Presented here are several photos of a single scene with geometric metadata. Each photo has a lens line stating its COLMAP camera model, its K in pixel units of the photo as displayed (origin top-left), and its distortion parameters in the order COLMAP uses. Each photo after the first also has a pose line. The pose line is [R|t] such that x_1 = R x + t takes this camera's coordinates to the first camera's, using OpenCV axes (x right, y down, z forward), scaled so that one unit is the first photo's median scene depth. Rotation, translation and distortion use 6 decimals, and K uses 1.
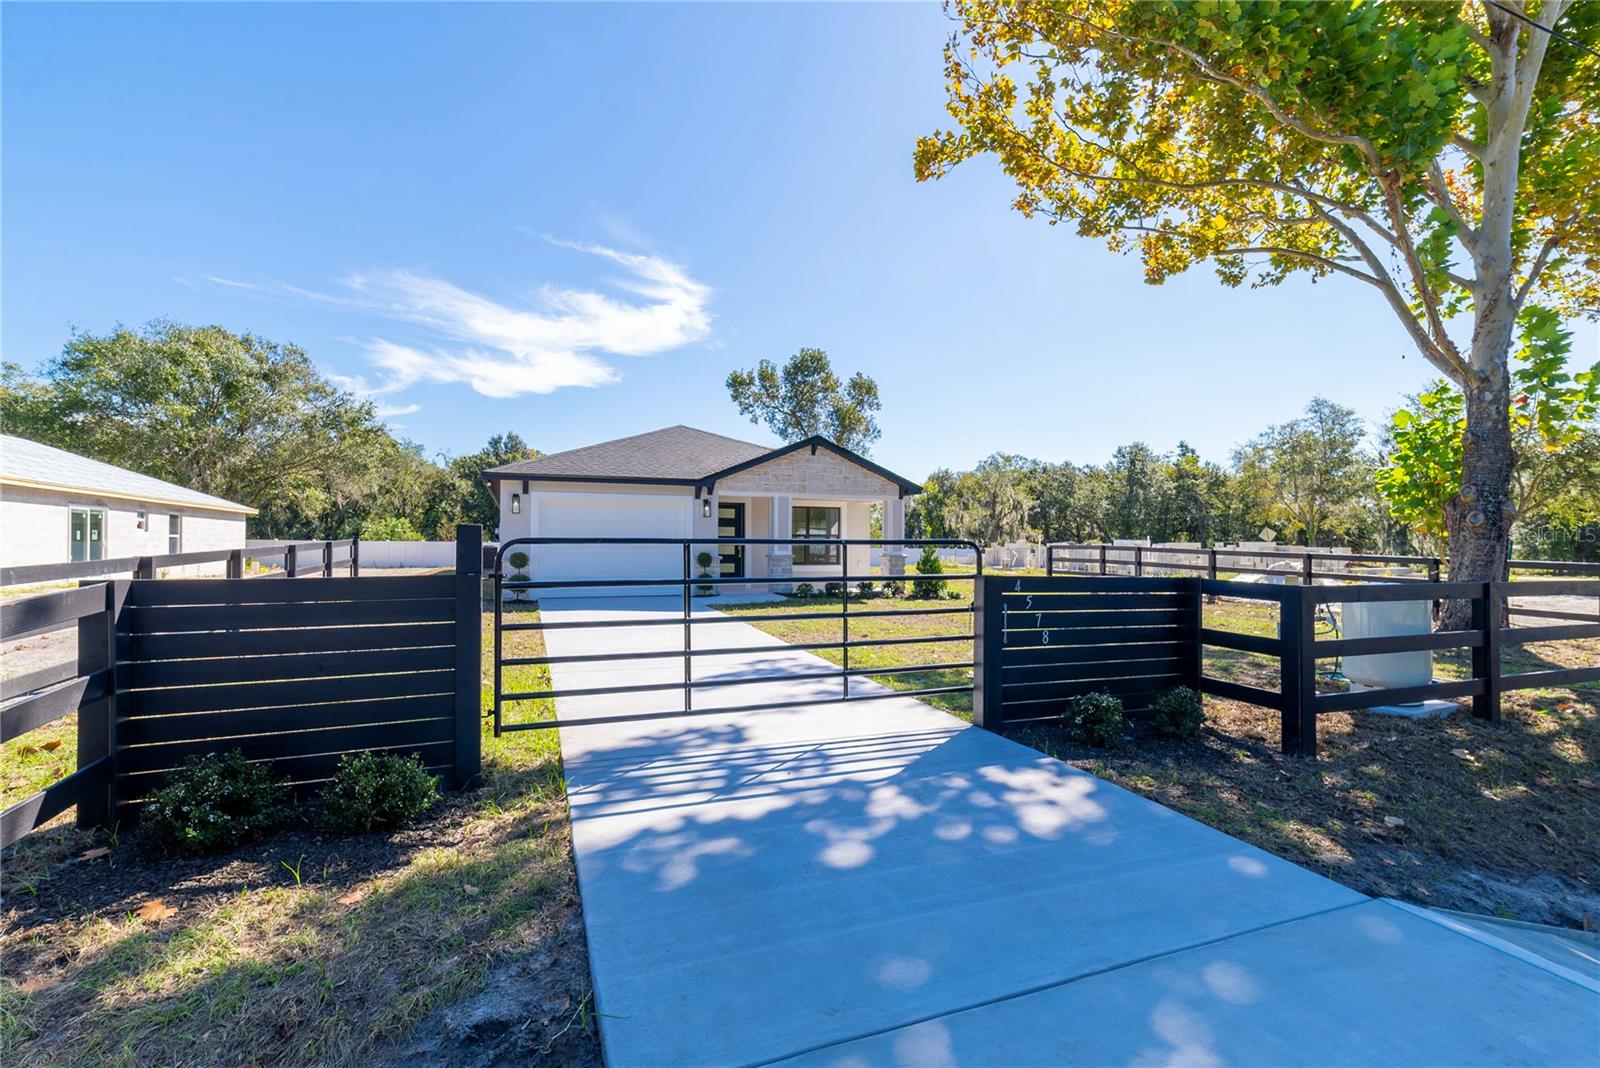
lens RADIAL K [[673.2, 0, 787.8], [0, 673.2, 554.8], [0, 0, 1]] dist [0.019532, -0.000122]
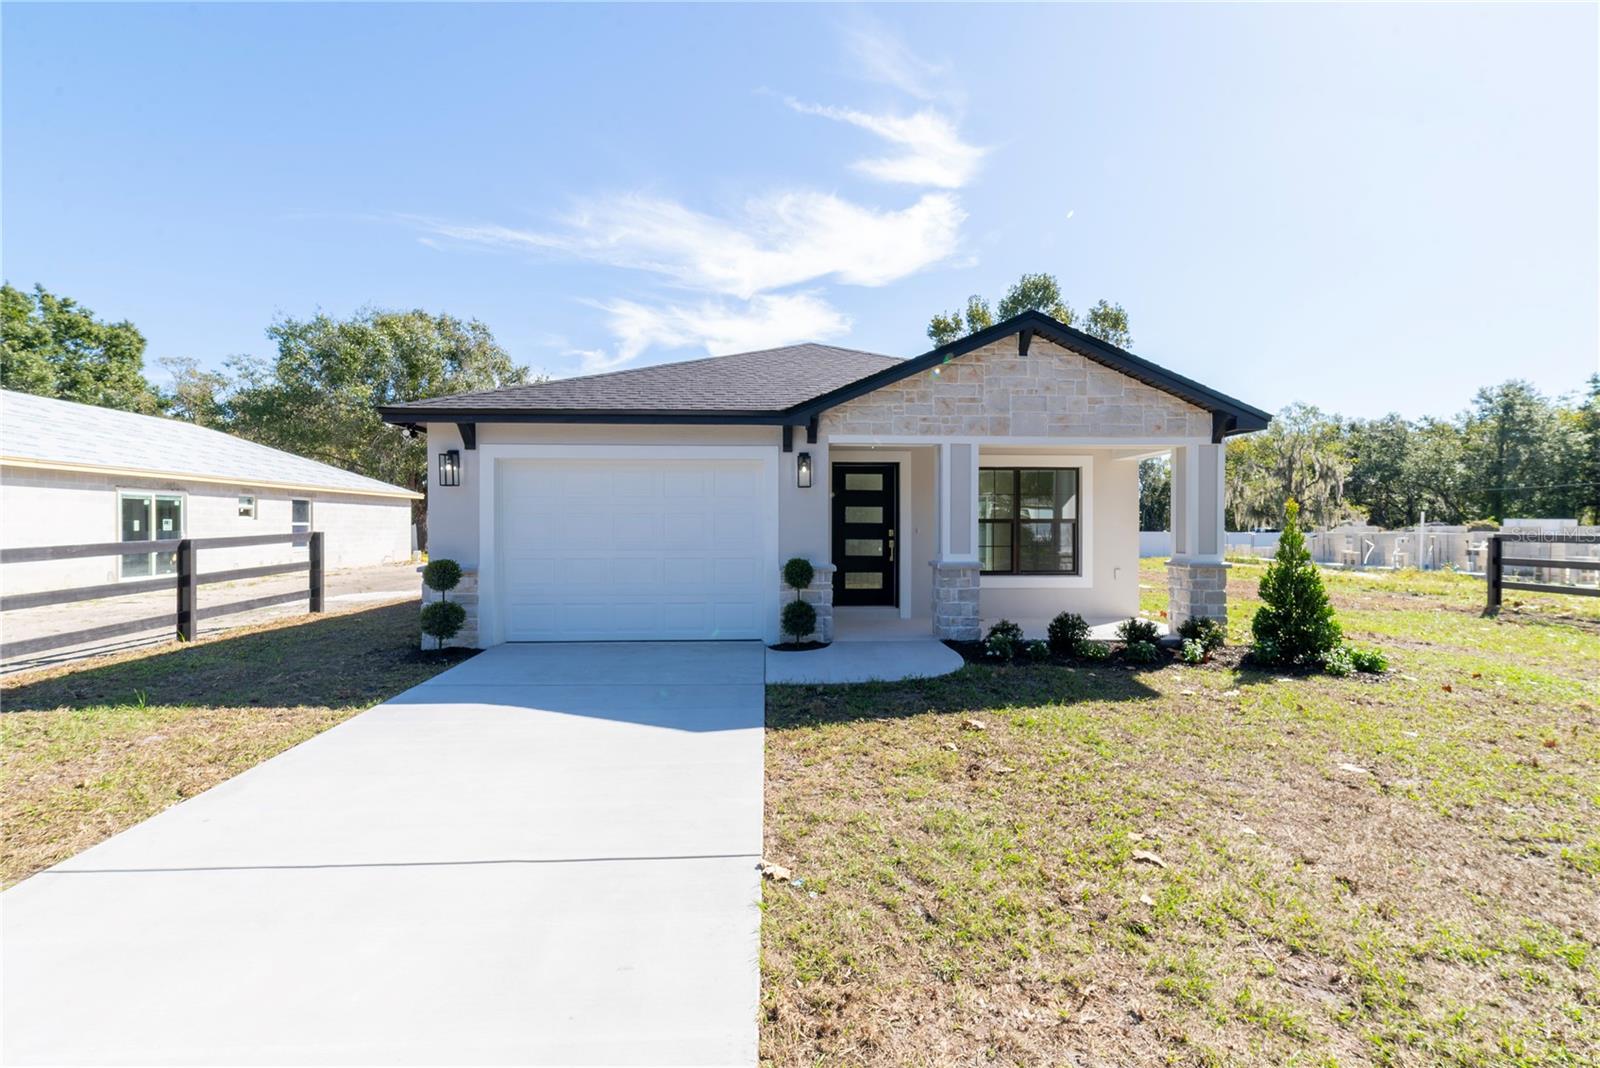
lens RADIAL K [[774.1, 0, 824.1], [0, 774.1, 541.2], [0, 0, 1]] dist [0.004537, -0.000513]
pose [[0.971837, -0.000913, -0.235654, 0.033086], [0.001620, 0.999995, 0.002809, -0.018759], [0.235651, -0.003112, 0.971833, 0.476186]]
